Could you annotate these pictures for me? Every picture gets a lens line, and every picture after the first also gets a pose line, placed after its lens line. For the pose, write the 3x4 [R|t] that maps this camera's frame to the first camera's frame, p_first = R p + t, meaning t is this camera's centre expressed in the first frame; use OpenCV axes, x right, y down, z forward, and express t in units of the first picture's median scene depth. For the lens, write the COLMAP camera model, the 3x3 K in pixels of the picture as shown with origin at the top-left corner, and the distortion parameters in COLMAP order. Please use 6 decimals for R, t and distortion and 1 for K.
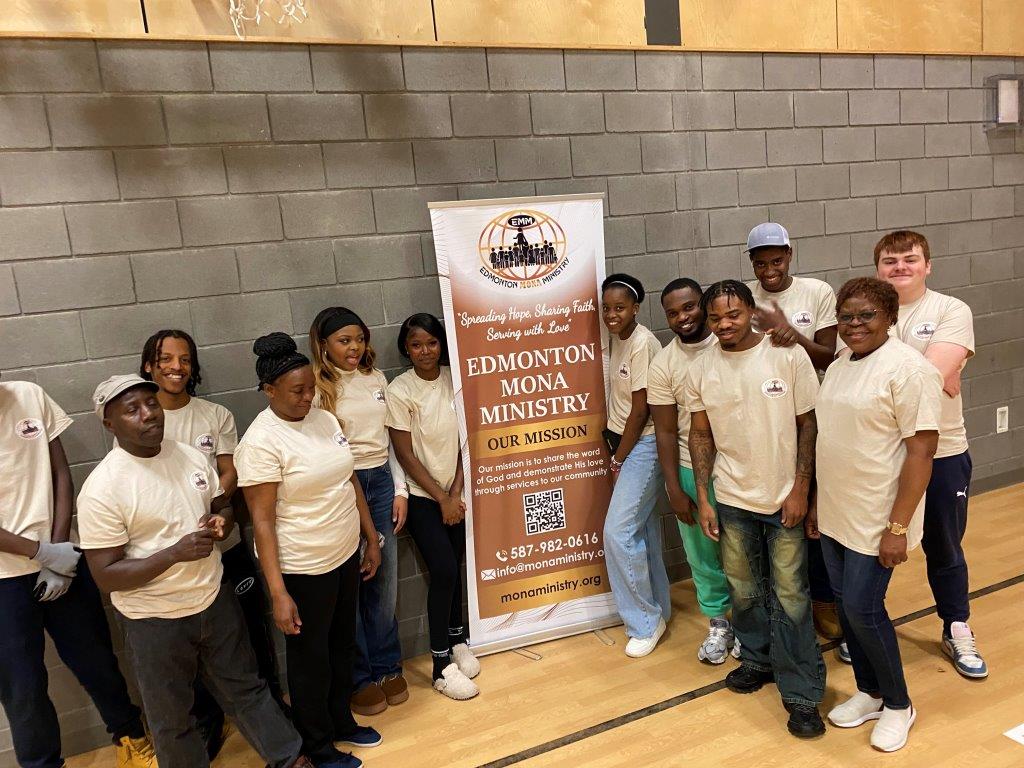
lens RADIAL K [[784.4, 0, 530.2], [0, 784.4, 360.2], [0, 0, 1]] dist [0.044971, -0.040559]
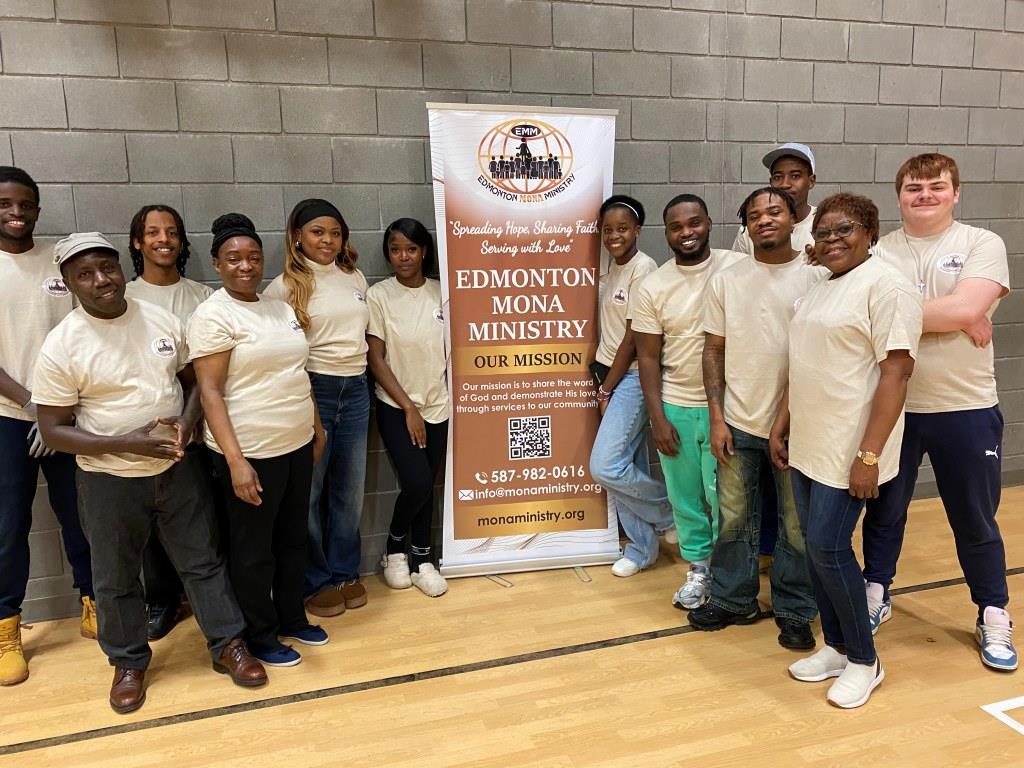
lens RADIAL K [[784.4, 0, 525.5], [0, 784.4, 349.6], [0, 0, 1]] dist [0.044971, -0.040559]
pose [[0.991241, 0.083127, -0.102618, 0.110304], [-0.081243, 0.996442, 0.022412, 0.067972], [0.104116, -0.013879, 0.994468, 0.043952]]
